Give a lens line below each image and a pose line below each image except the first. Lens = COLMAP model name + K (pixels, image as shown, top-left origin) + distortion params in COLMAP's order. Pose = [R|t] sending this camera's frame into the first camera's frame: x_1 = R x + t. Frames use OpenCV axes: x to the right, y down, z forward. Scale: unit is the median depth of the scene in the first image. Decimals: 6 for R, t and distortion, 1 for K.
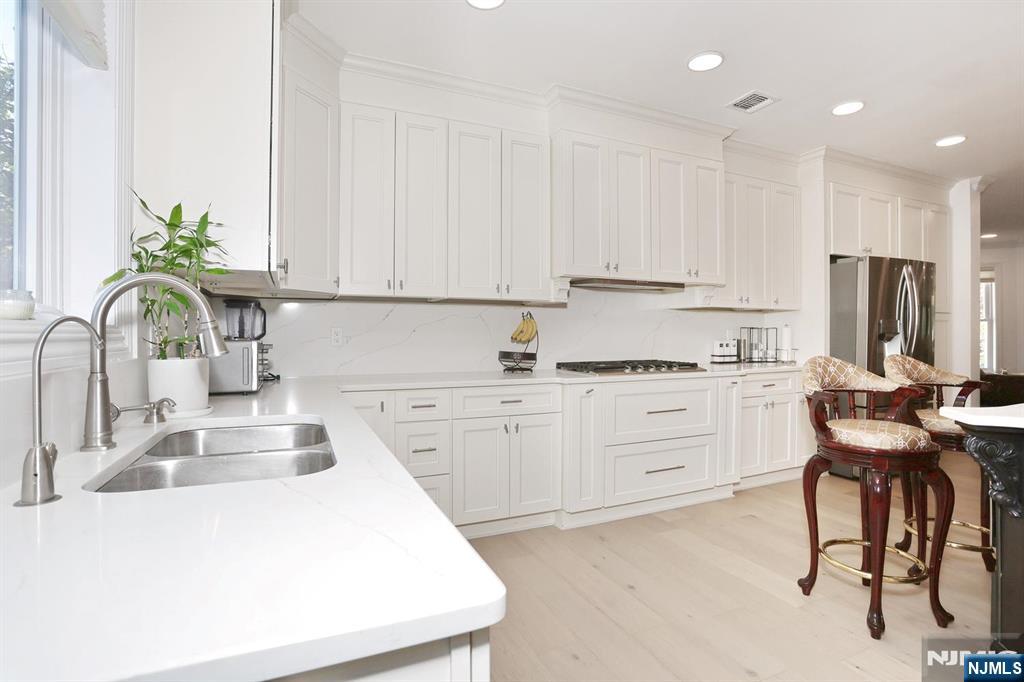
lens RADIAL K [[498.6, 0, 508.2], [0, 498.6, 339.7], [0, 0, 1]] dist [-0.075899, 0.031626]
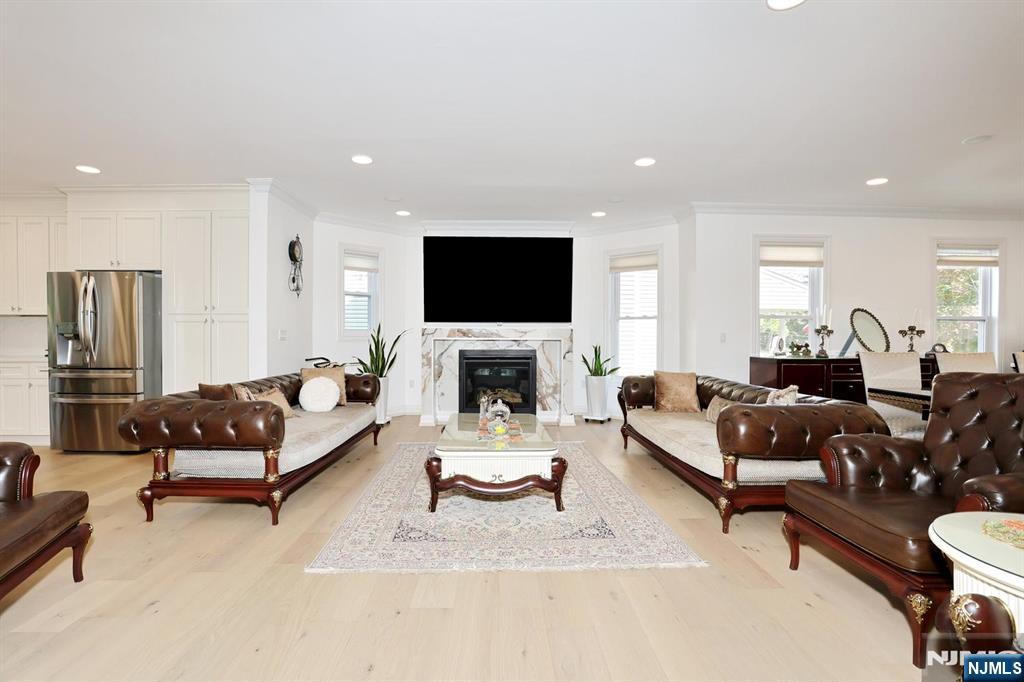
lens RADIAL K [[498.6, 0, 508.2], [0, 498.6, 339.7], [0, 0, 1]] dist [-0.075899, 0.031626]
pose [[0.927261, 0.012841, -0.374196, 2.421174], [-0.013145, 0.999912, 0.001739, -0.018864], [0.374185, 0.003306, 0.927348, 0.341067]]
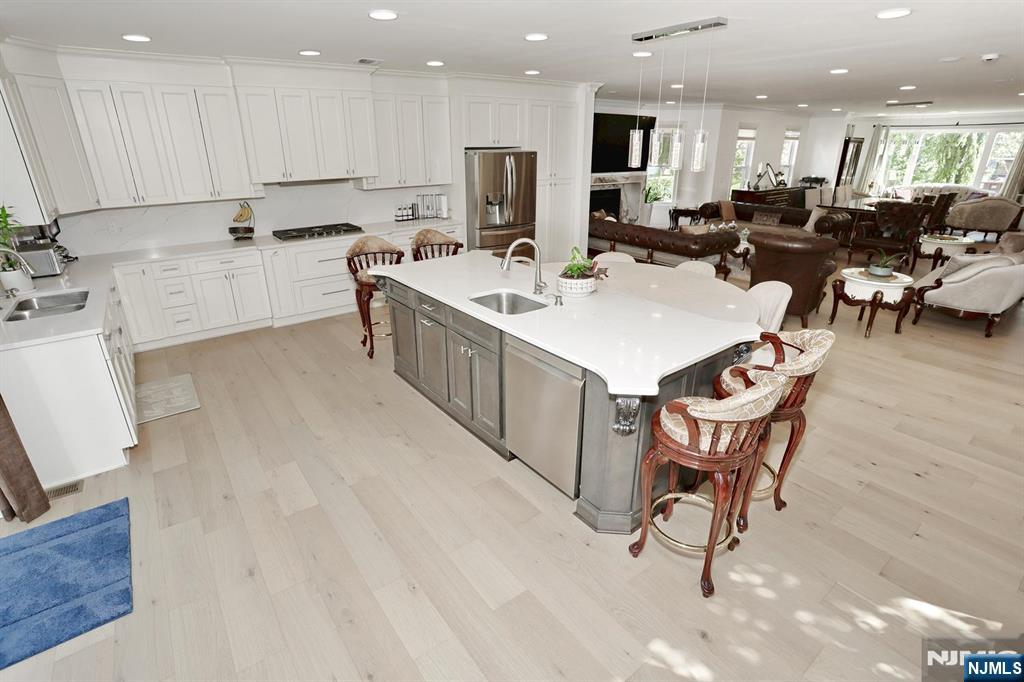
lens RADIAL K [[498.6, 0, 508.2], [0, 498.6, 339.7], [0, 0, 1]] dist [-0.075899, 0.031626]
pose [[0.973792, -0.087598, 0.209895, 0.501859], [0.006537, 0.933254, 0.359157, -0.198904], [-0.227347, -0.348372, 0.909368, -0.771205]]
